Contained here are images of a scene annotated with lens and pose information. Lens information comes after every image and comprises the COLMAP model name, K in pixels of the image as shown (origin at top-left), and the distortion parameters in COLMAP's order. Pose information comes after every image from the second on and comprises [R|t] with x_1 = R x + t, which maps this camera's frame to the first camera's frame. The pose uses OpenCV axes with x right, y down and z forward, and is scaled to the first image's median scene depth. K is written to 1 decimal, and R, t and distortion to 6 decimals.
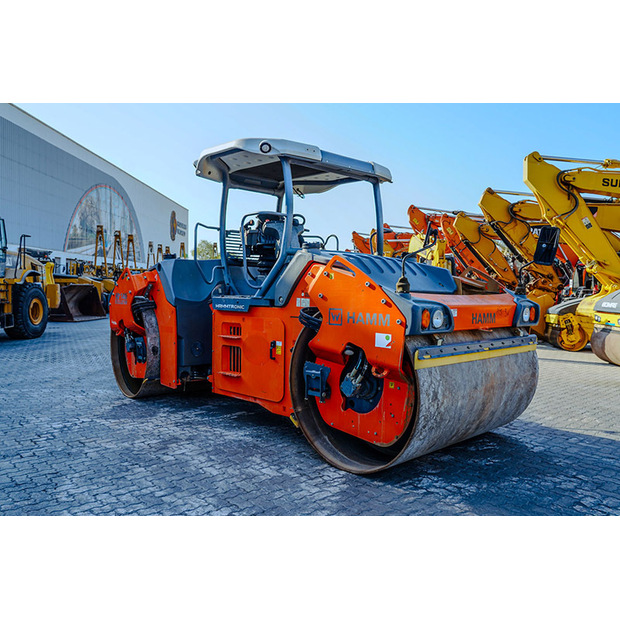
lens RADIAL K [[533.1, 0, 320.1], [0, 533.1, 309.9], [0, 0, 1]] dist [-0.019377, -0.005565]
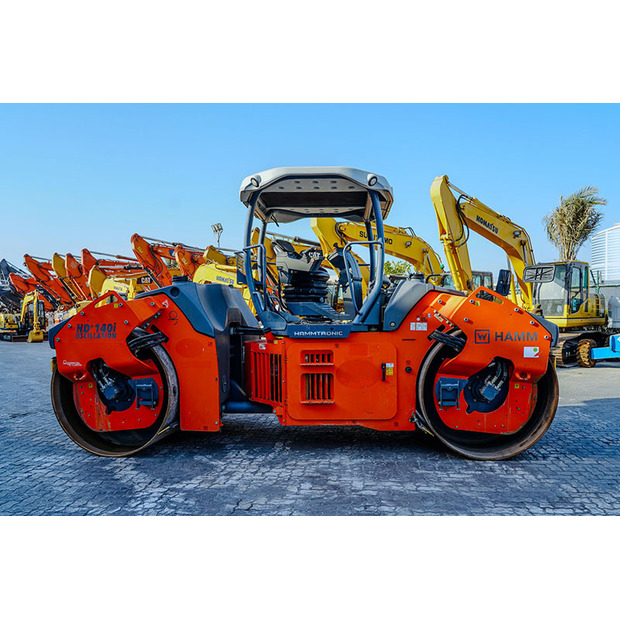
lens RADIAL K [[471.0, 0, 333.1], [0, 471.0, 321.1], [0, 0, 1]] dist [-0.013425, -0.002613]
pose [[0.731596, -0.024977, 0.681281, -0.840314], [0.040947, 0.999134, -0.007341, -0.025038], [-0.680507, 0.033267, 0.731986, 0.382732]]
